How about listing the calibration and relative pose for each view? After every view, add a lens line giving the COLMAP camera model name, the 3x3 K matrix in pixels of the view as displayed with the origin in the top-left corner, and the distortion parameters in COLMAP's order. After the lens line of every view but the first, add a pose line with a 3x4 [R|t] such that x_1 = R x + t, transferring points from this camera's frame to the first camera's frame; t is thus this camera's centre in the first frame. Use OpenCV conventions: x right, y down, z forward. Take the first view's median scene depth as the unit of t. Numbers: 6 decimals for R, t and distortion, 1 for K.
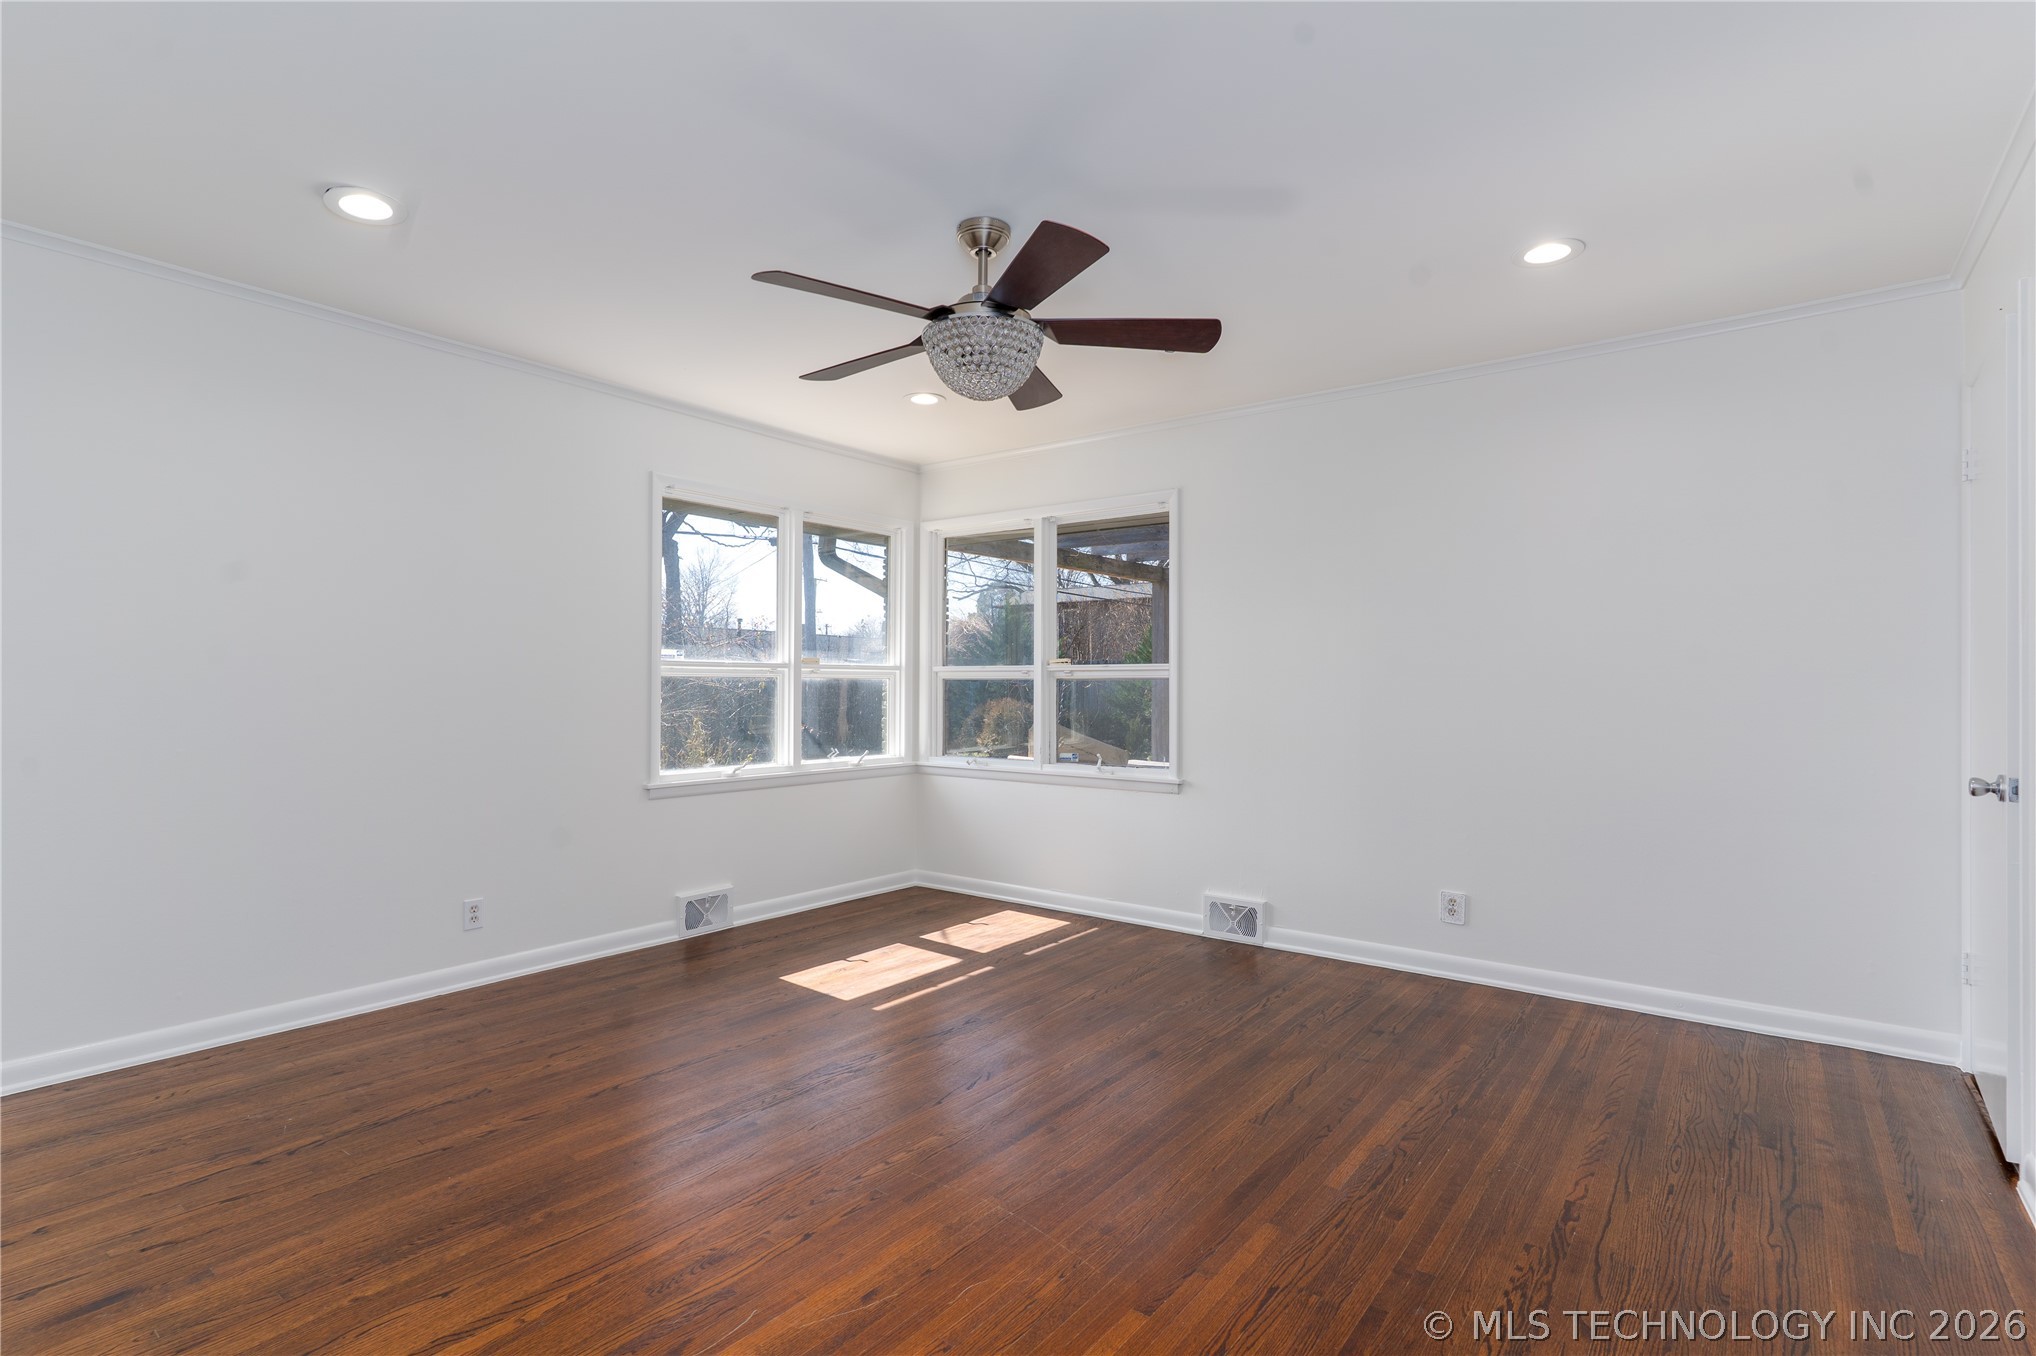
lens RADIAL K [[964.2, 0, 1018.0], [0, 964.2, 678.0], [0, 0, 1]] dist [0.017244, 0.000171]
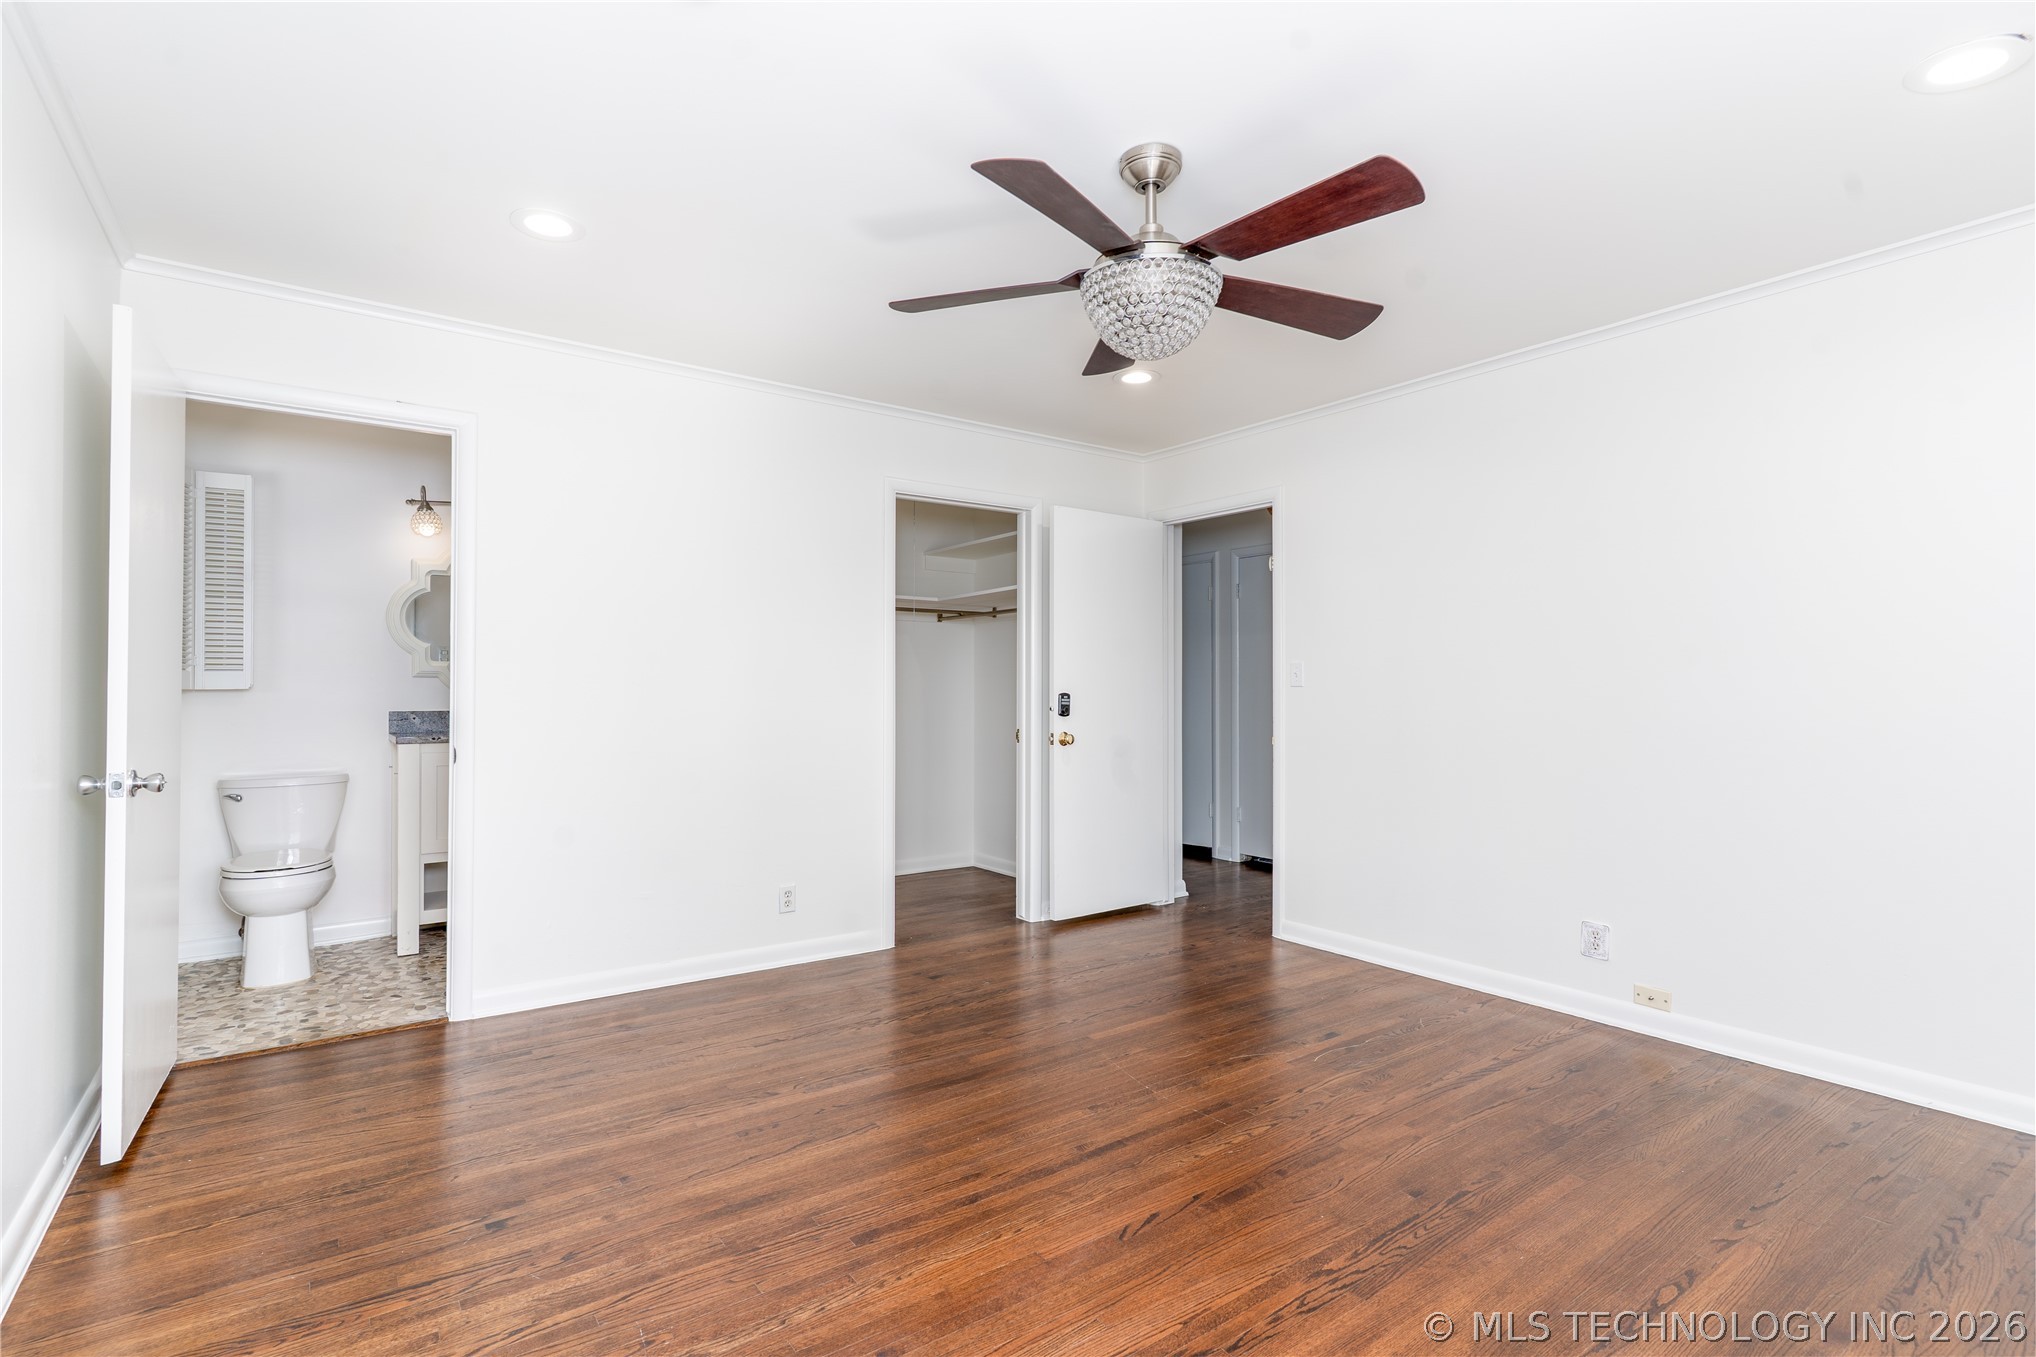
lens RADIAL K [[964.2, 0, 1018.0], [0, 964.2, 678.5], [0, 0, 1]] dist [0.017244, 0.000171]
pose [[-0.956953, -0.004116, 0.290212, -0.183863], [-0.009727, 0.999793, -0.017894, 0.015452], [-0.290078, -0.019947, -0.956795, 1.942676]]
